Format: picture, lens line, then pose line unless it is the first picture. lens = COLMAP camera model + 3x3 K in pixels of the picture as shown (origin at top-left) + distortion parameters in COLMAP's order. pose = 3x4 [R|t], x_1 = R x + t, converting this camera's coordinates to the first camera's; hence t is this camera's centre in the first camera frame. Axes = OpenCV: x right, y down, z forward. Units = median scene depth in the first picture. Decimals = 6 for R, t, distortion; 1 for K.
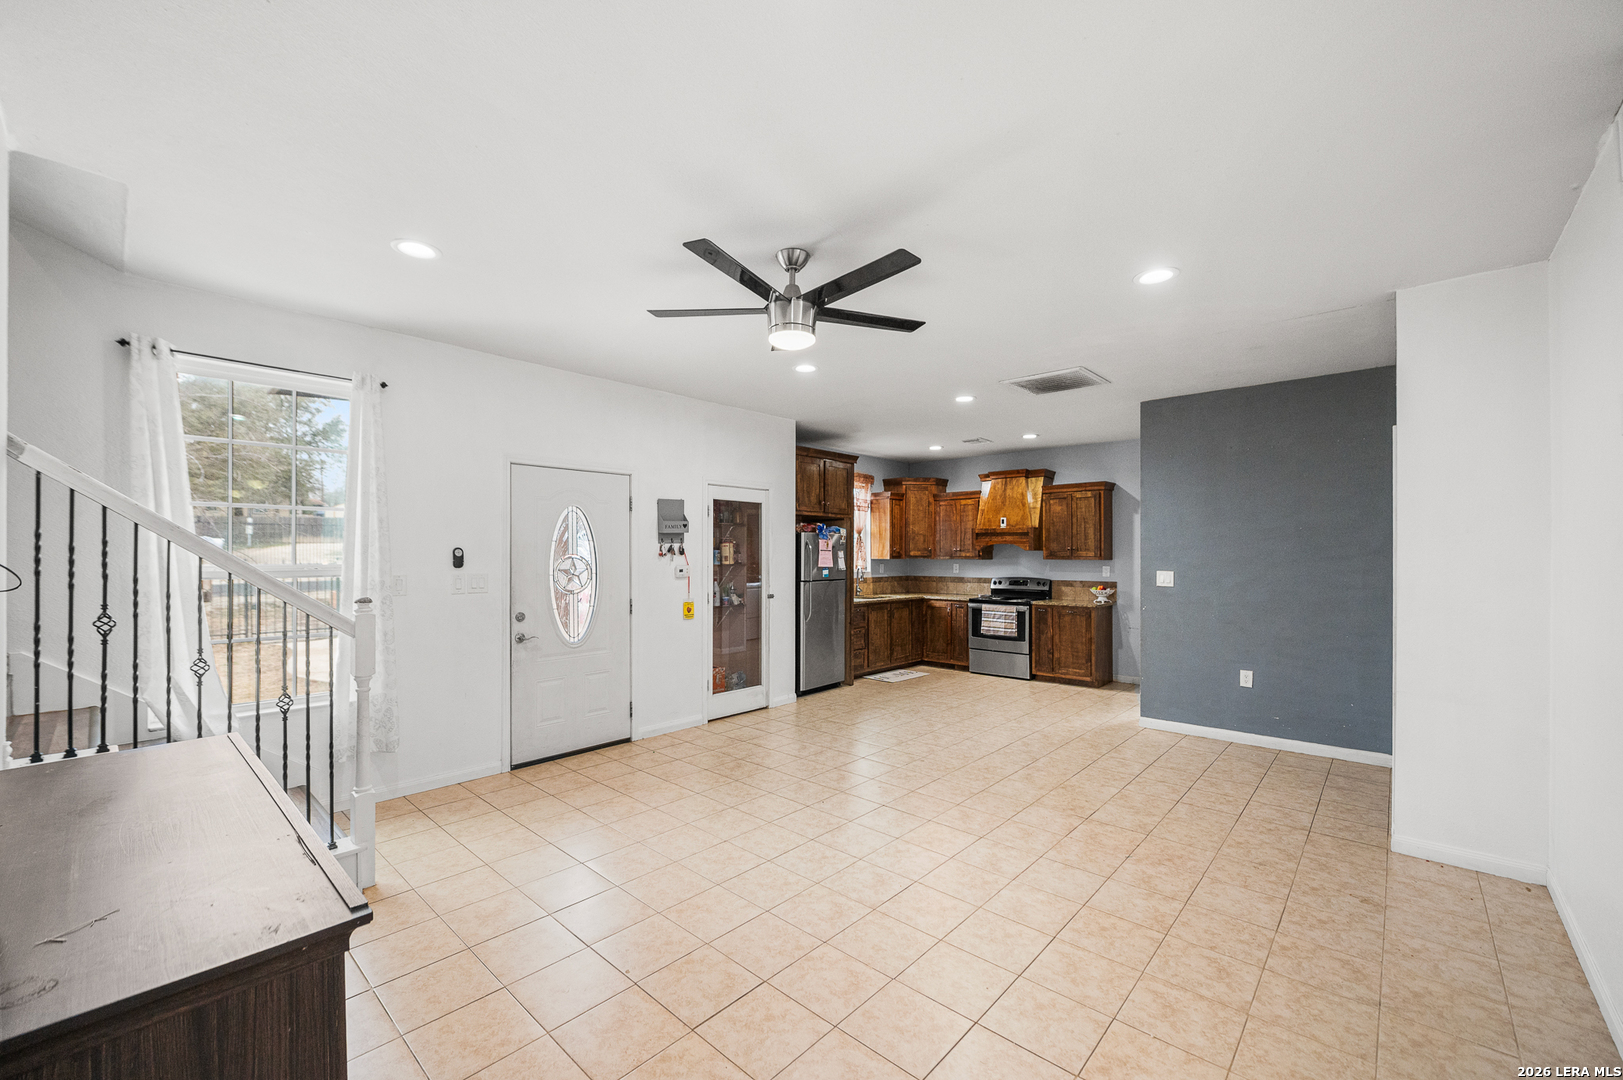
lens RADIAL K [[661.4, 0, 801.4], [0, 661.4, 532.1], [0, 0, 1]] dist [-0.008944, -0.000099]
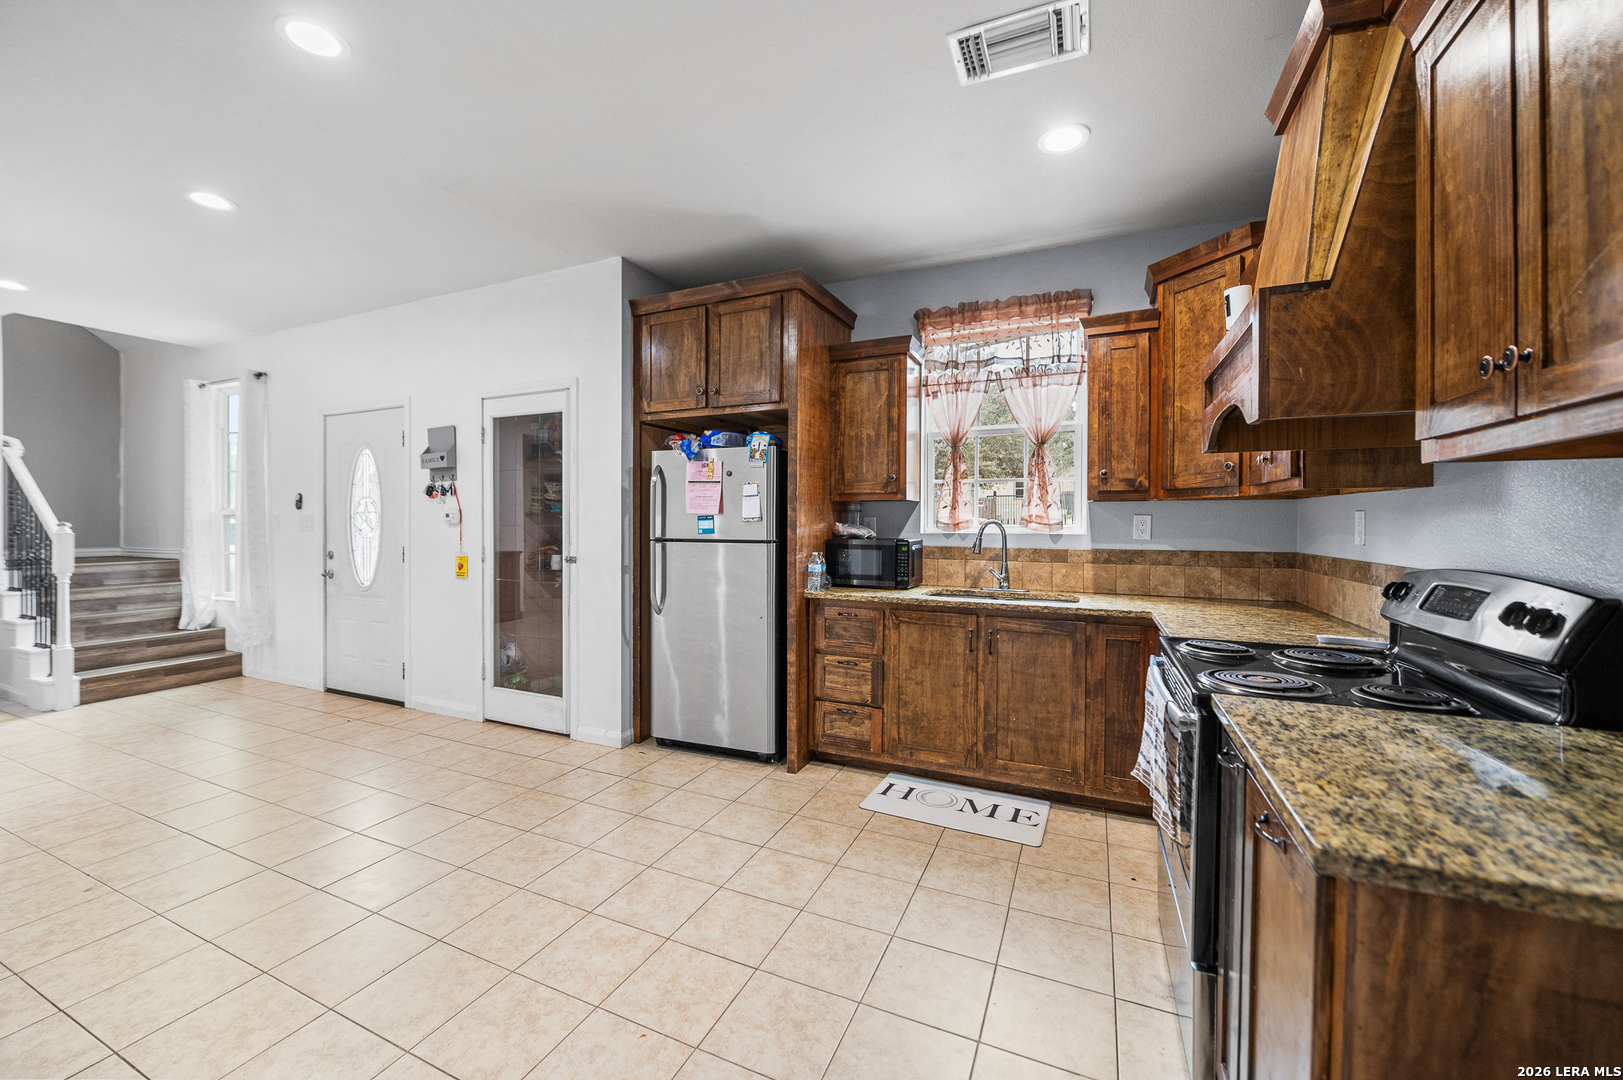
lens RADIAL K [[661.4, 0, 801.4], [0, 661.4, 532.1], [0, 0, 1]] dist [-0.008944, -0.000099]
pose [[0.318468, 0.009221, -0.947889, 0.510540], [0.025187, 0.999517, 0.018186, 0.055623], [0.947599, -0.029666, 0.318082, 0.850631]]
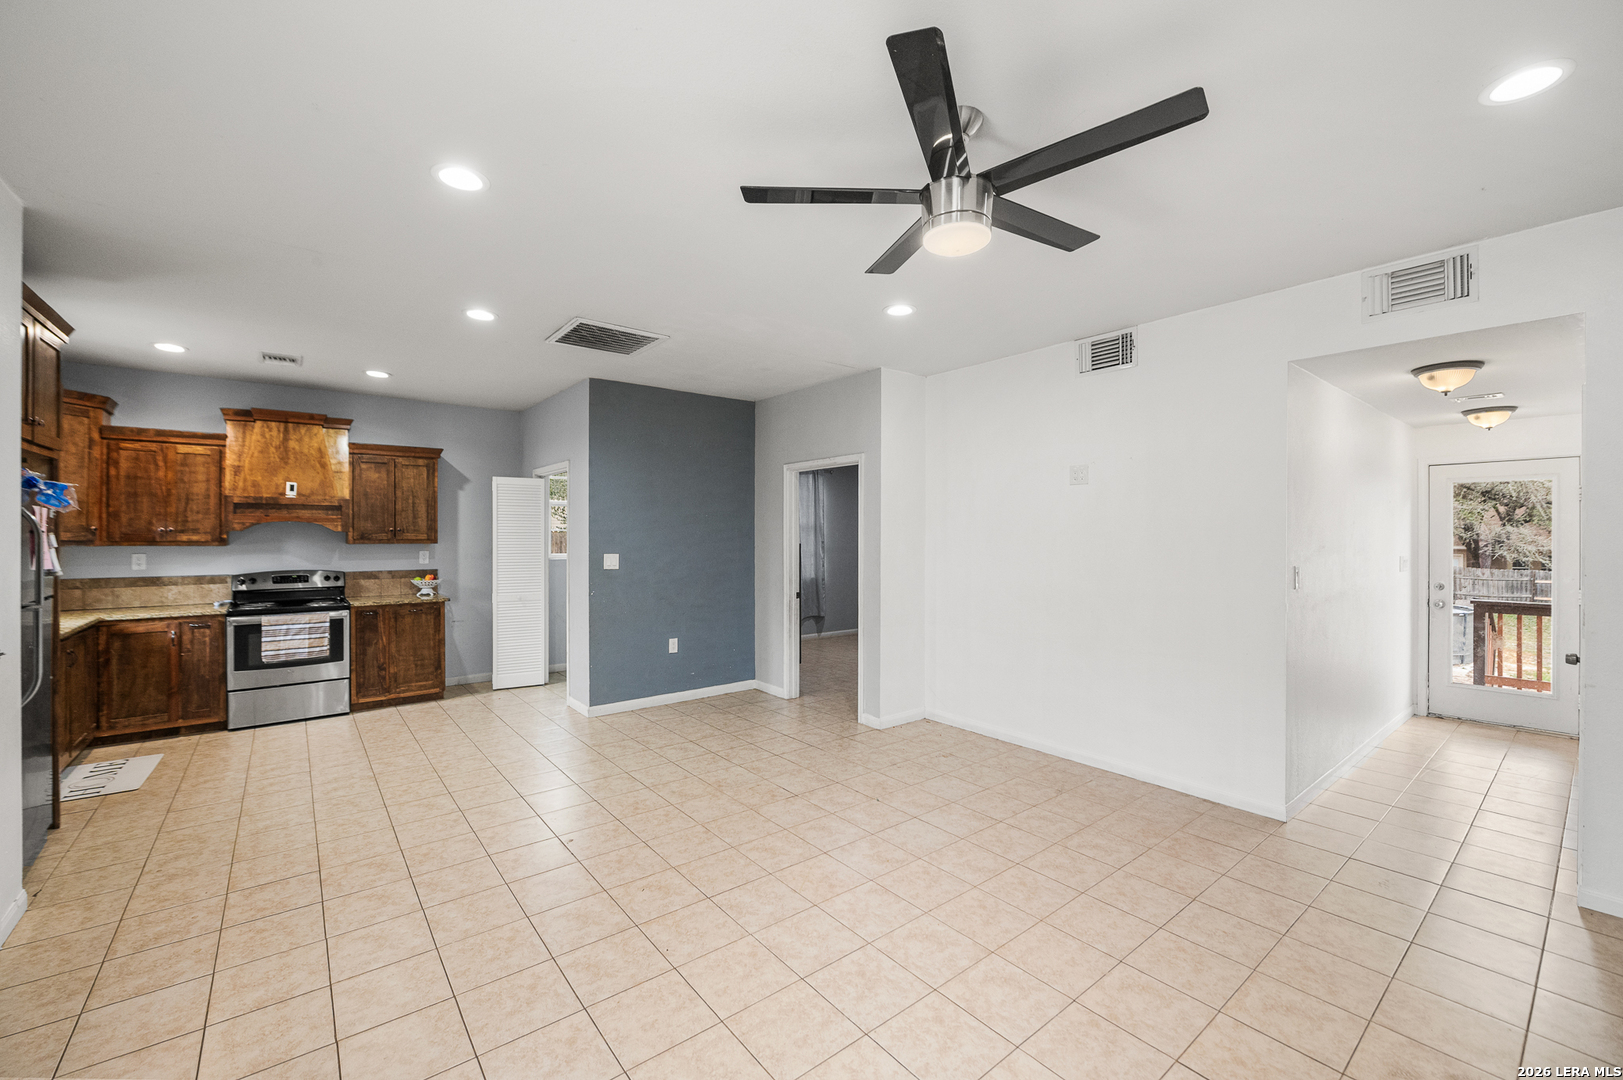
lens RADIAL K [[661.4, 0, 801.4], [0, 661.4, 532.1], [0, 0, 1]] dist [-0.008944, -0.000099]
pose [[0.144608, 0.001490, 0.989488, -0.288833], [-0.032663, 0.999461, 0.003268, 0.010062], [-0.988950, -0.032792, 0.144579, 0.422157]]
